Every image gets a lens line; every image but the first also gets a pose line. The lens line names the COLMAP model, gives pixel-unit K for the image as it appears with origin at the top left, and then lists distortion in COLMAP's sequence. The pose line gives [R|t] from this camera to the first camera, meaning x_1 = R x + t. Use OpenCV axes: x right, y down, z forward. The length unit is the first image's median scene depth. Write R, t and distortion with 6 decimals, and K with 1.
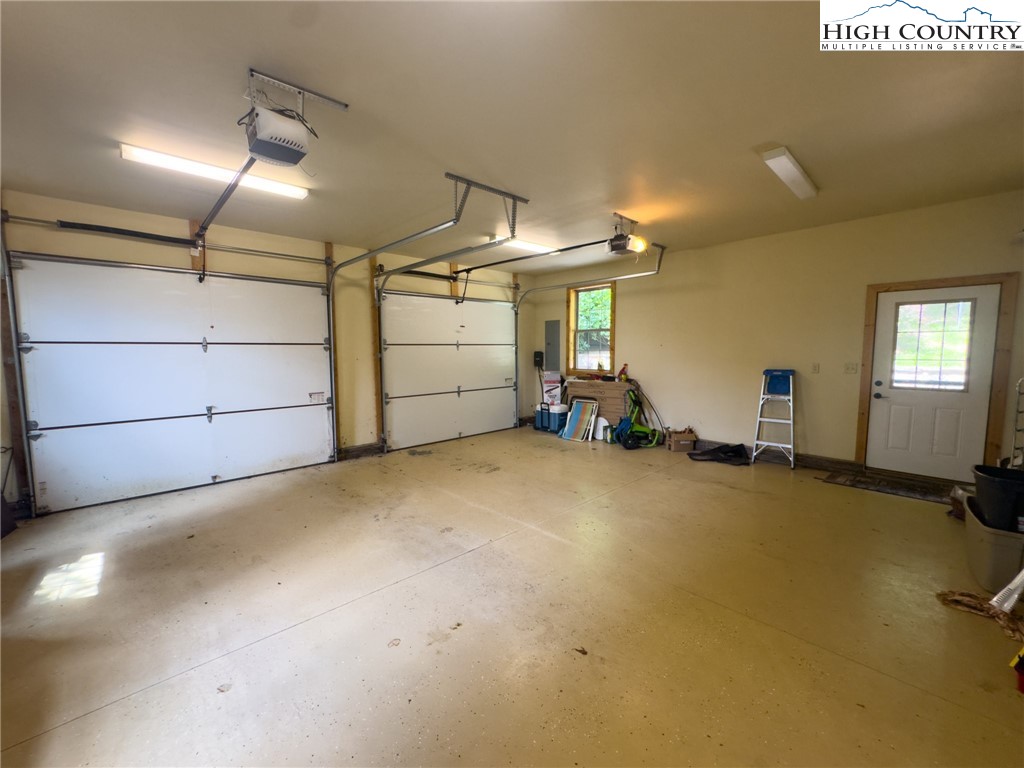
lens RADIAL K [[411.0, 0, 510.7], [0, 411.0, 383.3], [0, 0, 1]] dist [-0.002596, 0.000109]
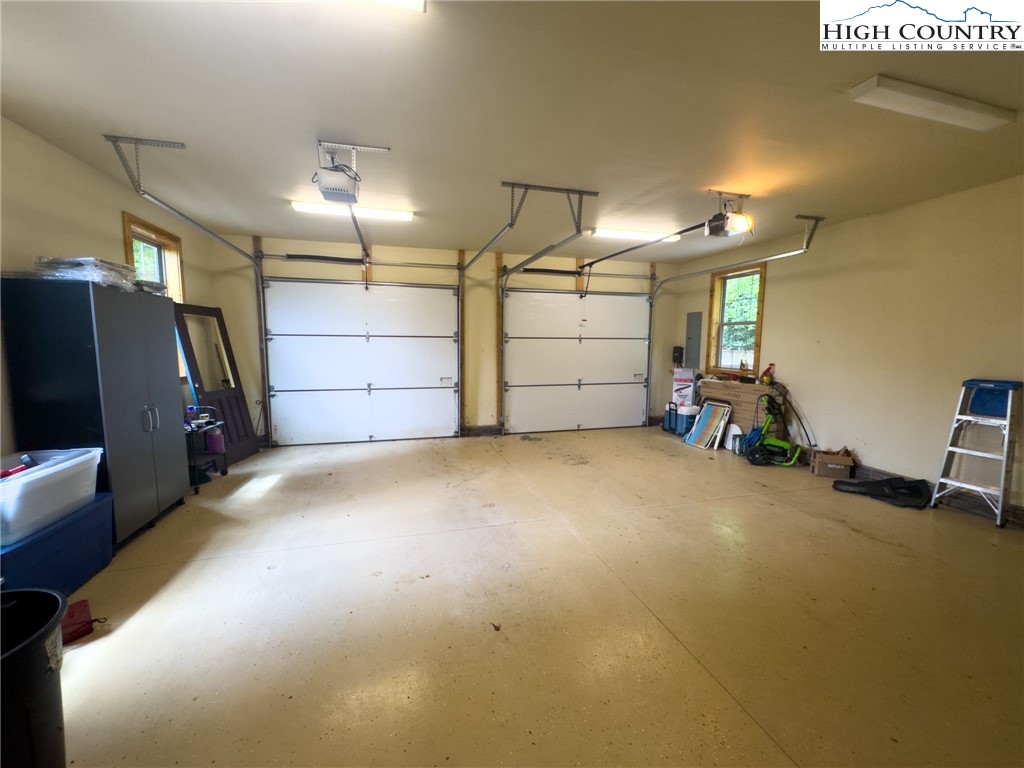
lens RADIAL K [[411.0, 0, 511.3], [0, 411.0, 383.4], [0, 0, 1]] dist [-0.002596, 0.000109]
pose [[0.886480, 0.060242, -0.458829, 0.252146], [-0.051010, 0.998169, 0.032502, -0.009088], [0.459947, -0.005407, 0.887930, 0.023639]]
